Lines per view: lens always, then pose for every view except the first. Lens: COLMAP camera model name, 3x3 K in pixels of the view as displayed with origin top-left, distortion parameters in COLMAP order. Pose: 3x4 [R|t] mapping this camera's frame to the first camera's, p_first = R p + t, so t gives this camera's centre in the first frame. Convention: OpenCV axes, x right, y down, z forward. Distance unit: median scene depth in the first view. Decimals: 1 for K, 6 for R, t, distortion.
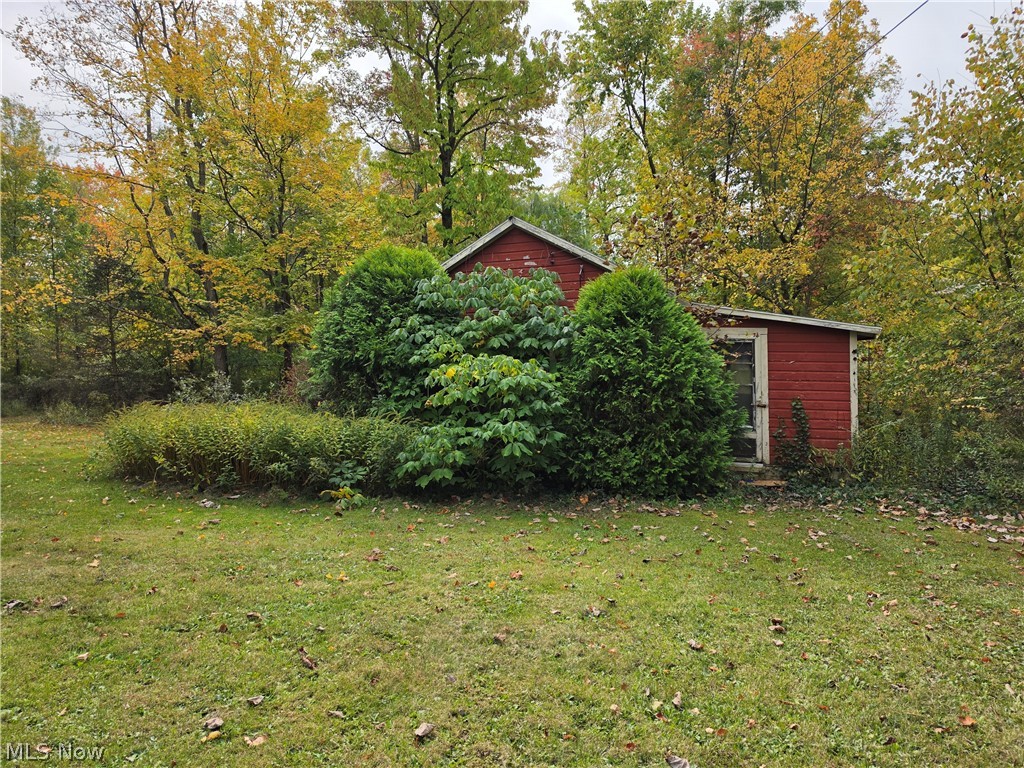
lens RADIAL K [[707.2, 0, 518.3], [0, 707.2, 381.6], [0, 0, 1]] dist [0.096982, -0.104521]
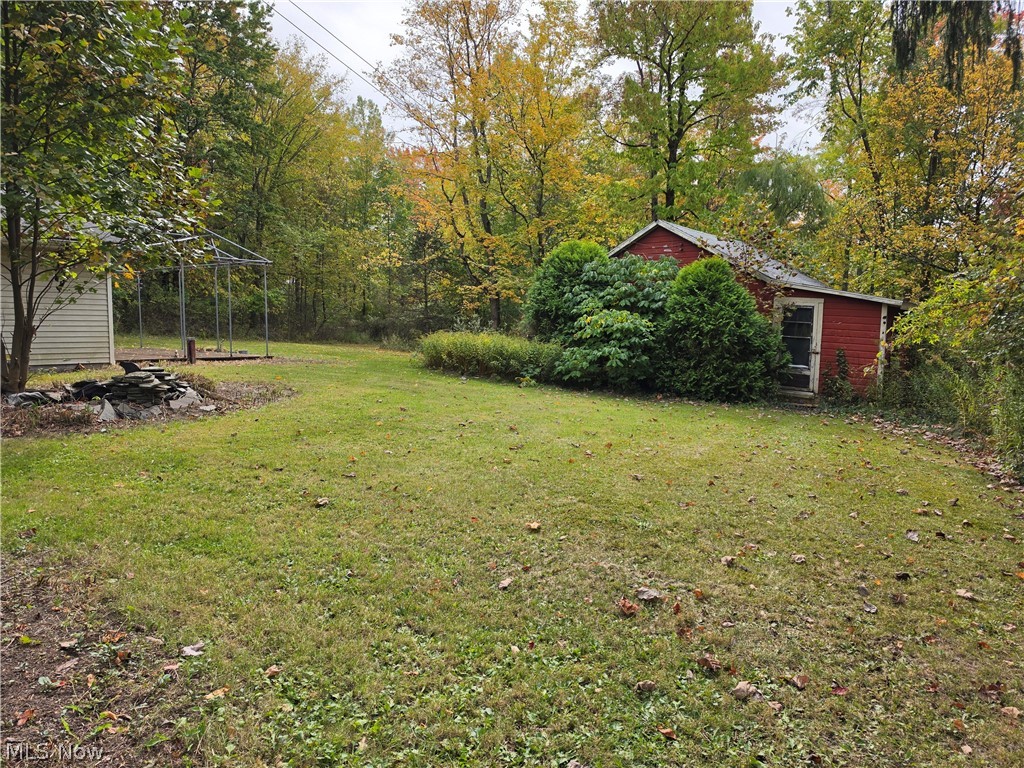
lens RADIAL K [[700.1, 0, 512.0], [0, 700.1, 384.0], [0, 0, 1]] dist [0.109457, -0.102594]
pose [[0.924234, 0.078009, -0.373773, 0.316240], [-0.053521, 0.995711, 0.075468, 0.021013], [0.378057, -0.049745, 0.924445, -0.563156]]
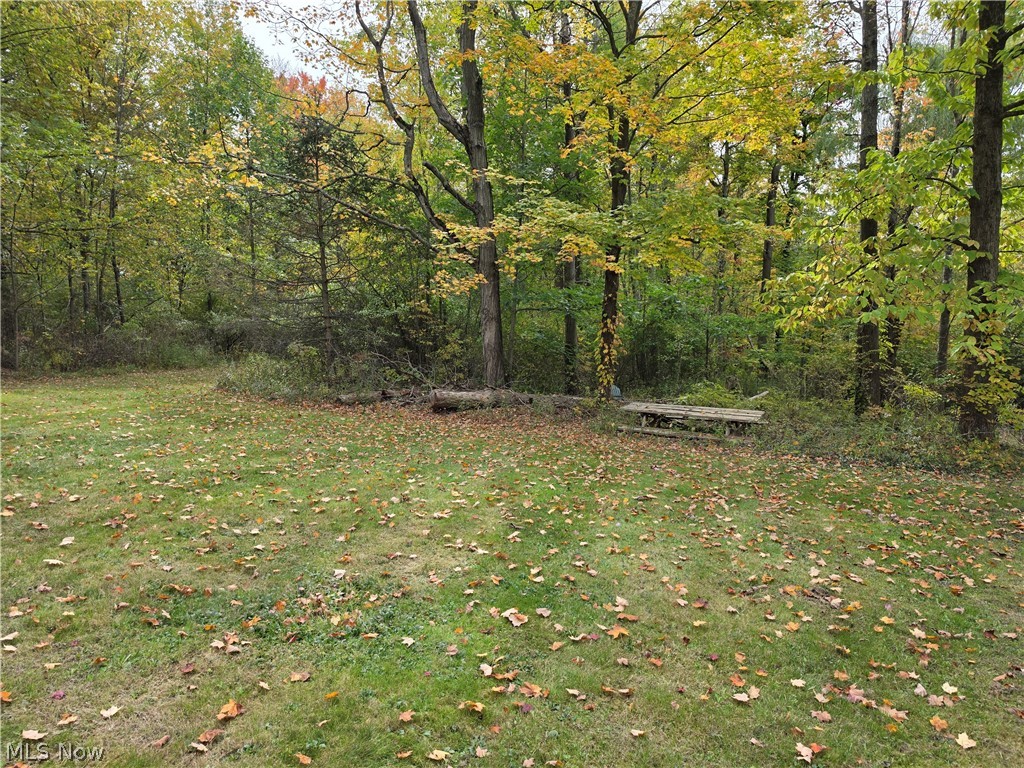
lens RADIAL K [[700.1, 0, 512.0], [0, 700.1, 384.0], [0, 0, 1]] dist [0.109457, -0.102594]
pose [[0.973383, 0.051506, -0.223321, -0.718826], [-0.035008, 0.996400, 0.077217, -0.011008], [0.226494, -0.067343, 0.971682, 1.198268]]
